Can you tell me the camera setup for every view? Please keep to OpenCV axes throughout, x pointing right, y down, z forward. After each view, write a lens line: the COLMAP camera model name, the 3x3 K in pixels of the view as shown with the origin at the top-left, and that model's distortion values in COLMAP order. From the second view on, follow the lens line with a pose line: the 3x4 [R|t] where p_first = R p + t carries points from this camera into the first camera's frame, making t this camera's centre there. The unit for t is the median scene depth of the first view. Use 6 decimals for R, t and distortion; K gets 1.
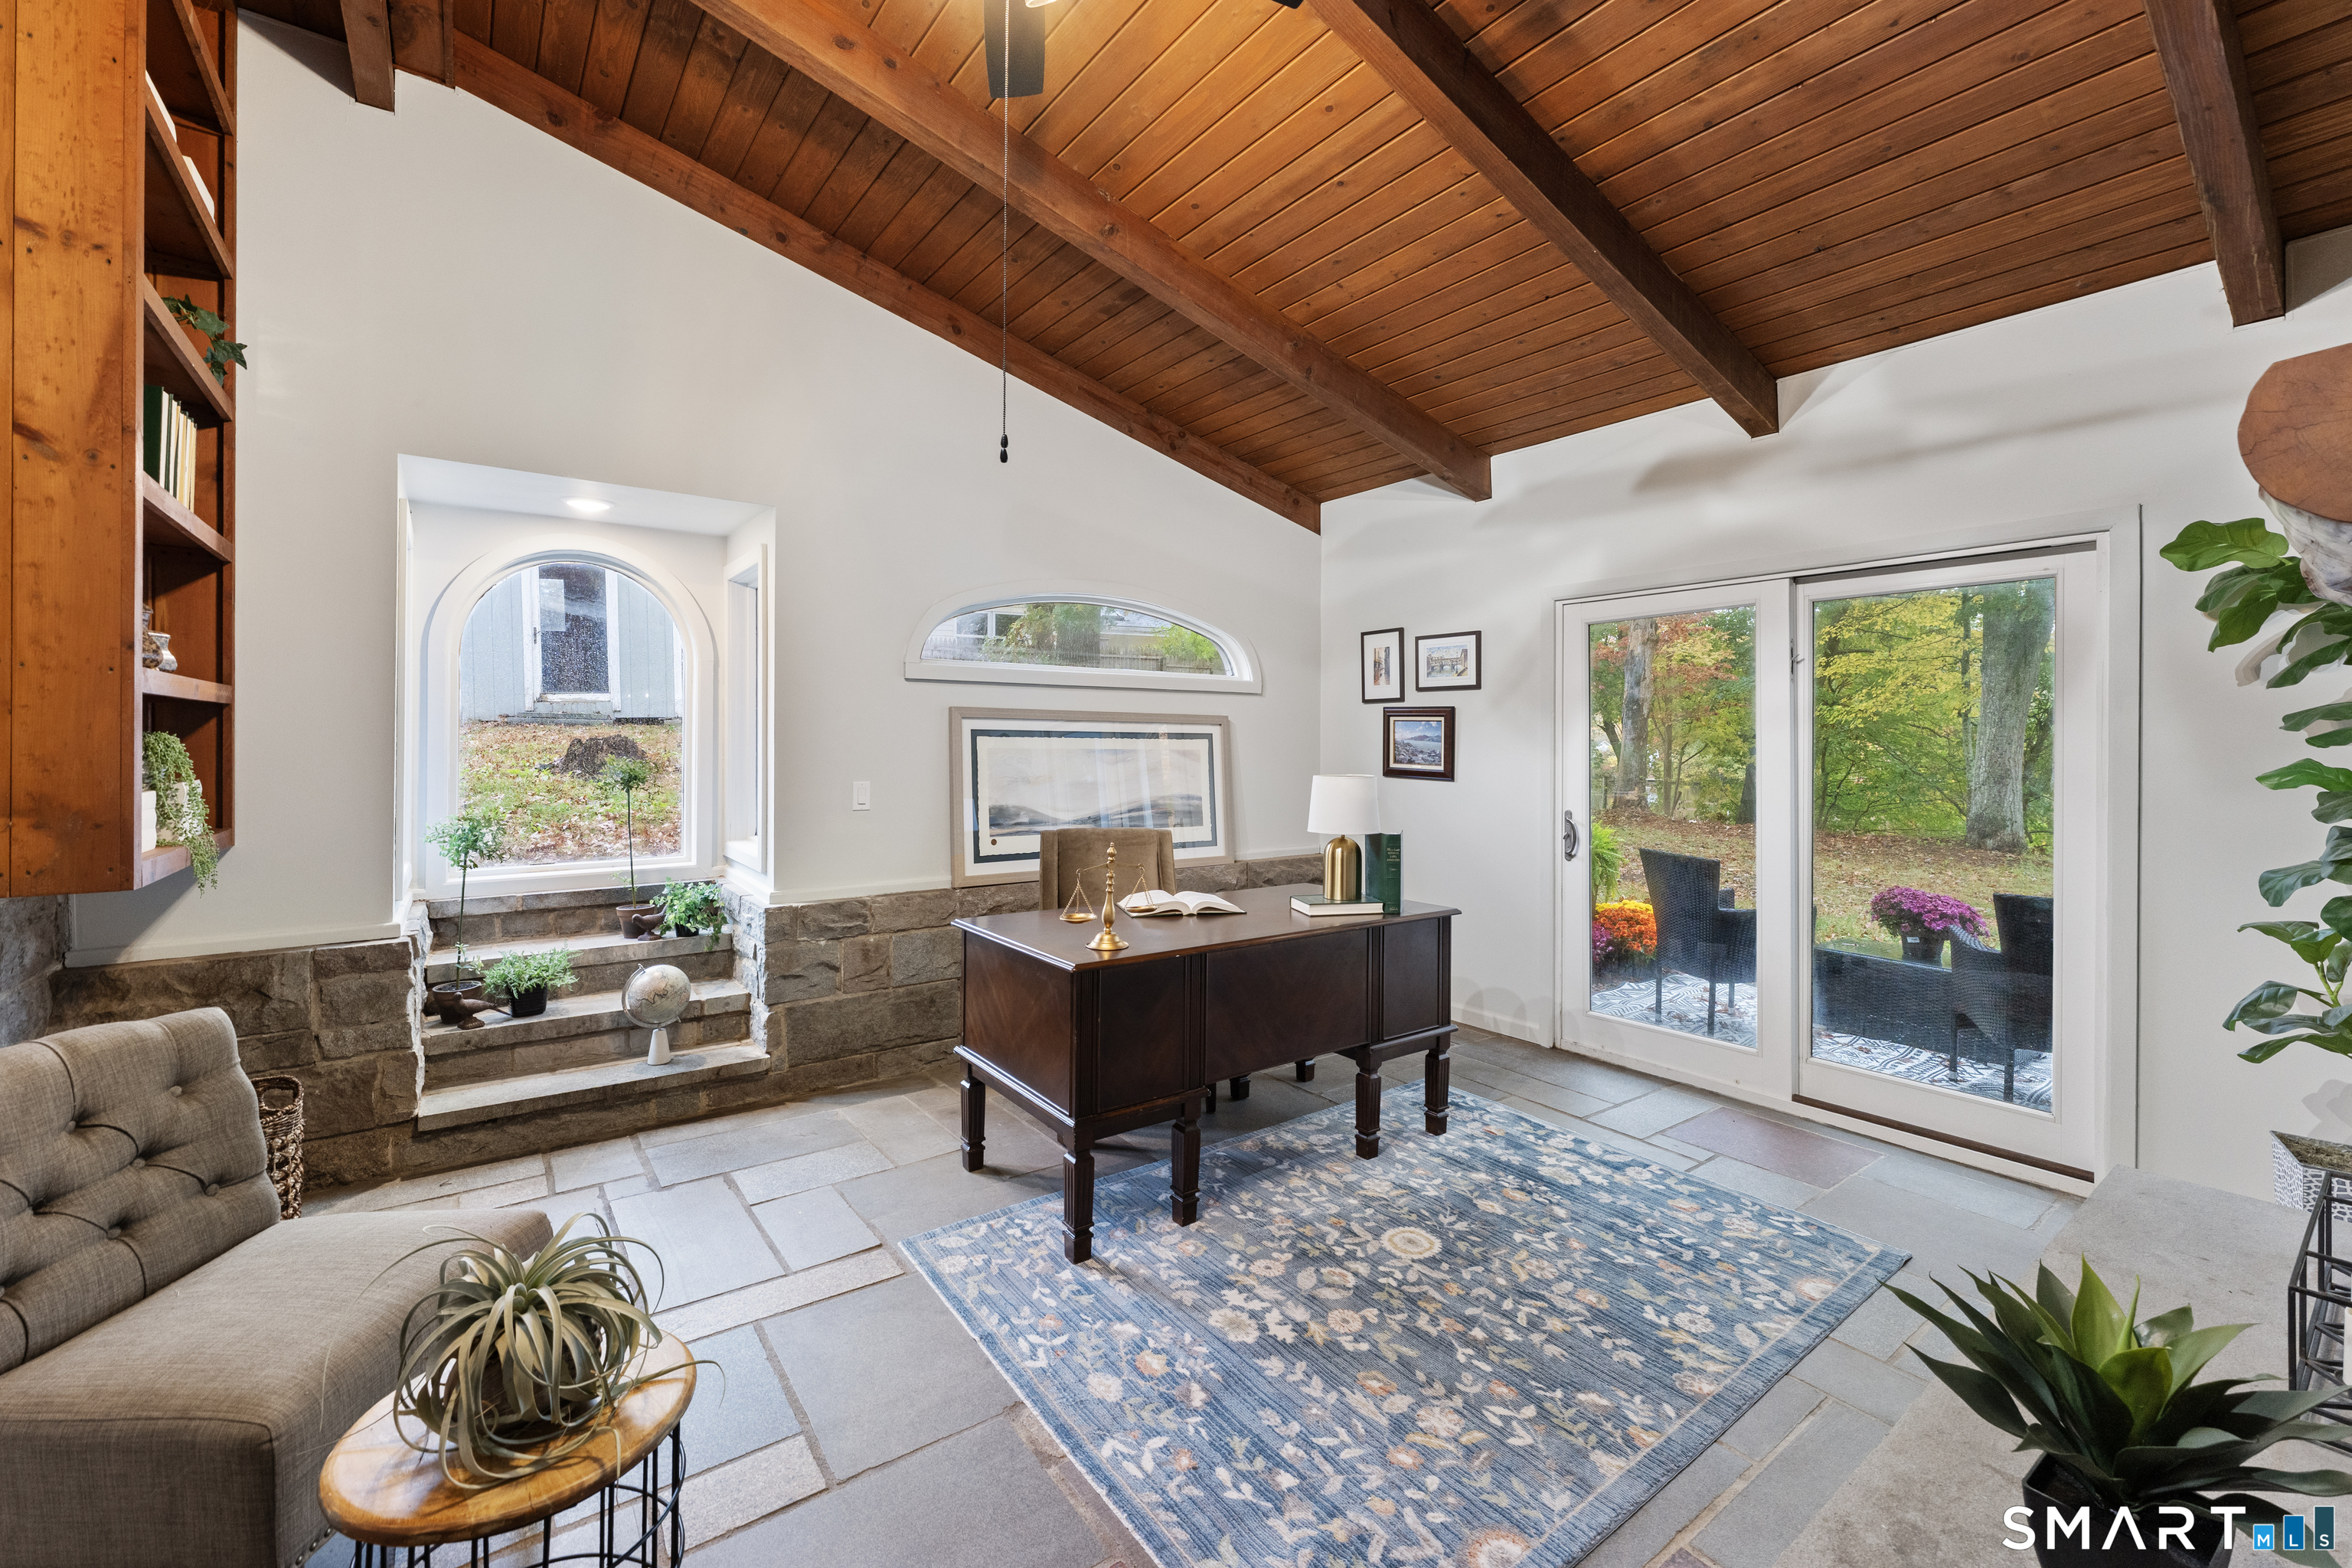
lens RADIAL K [[978.7, 0, 1169.5], [0, 978.7, 740.2], [0, 0, 1]] dist [-0.001869, -0.000169]
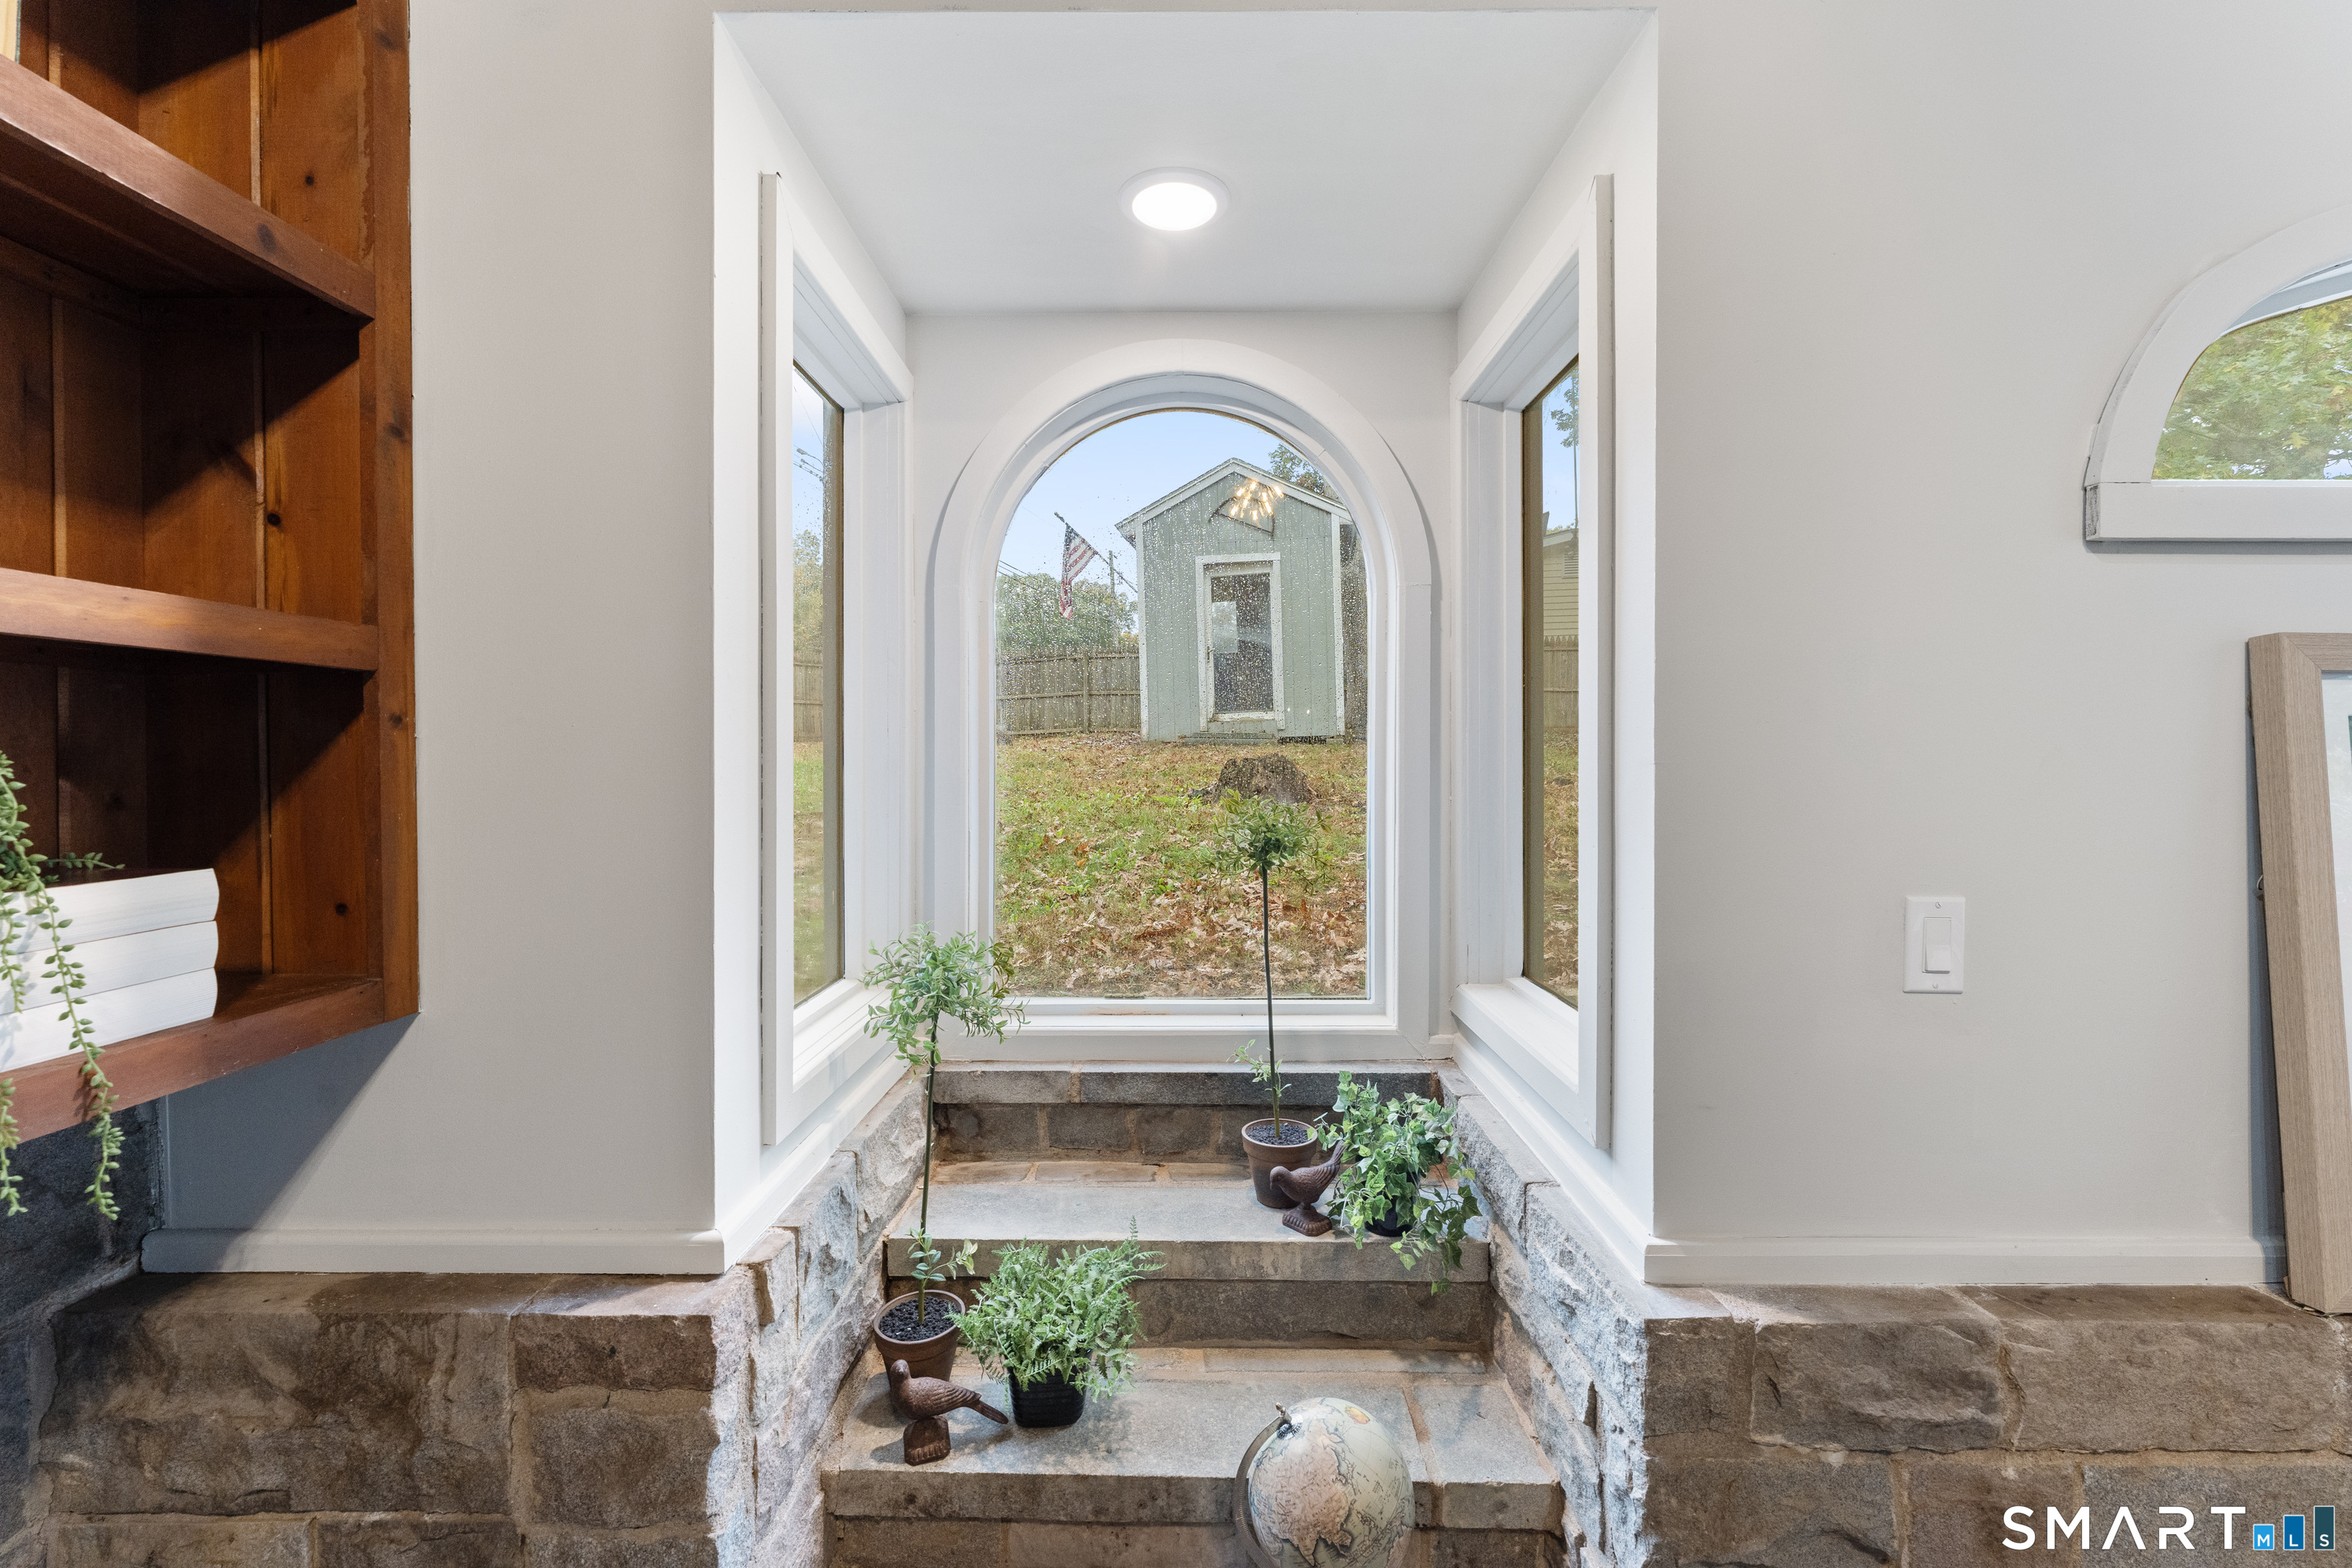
lens RADIAL K [[946.8, 0, 1174.0], [0, 946.8, 766.0], [0, 0, 1]] dist [-0.000876, 0.000190]
pose [[0.805370, 0.000662, -0.592772, -0.326454], [0.003045, 0.999982, 0.005254, -0.000145], [0.592765, -0.006037, 0.805353, 0.620920]]
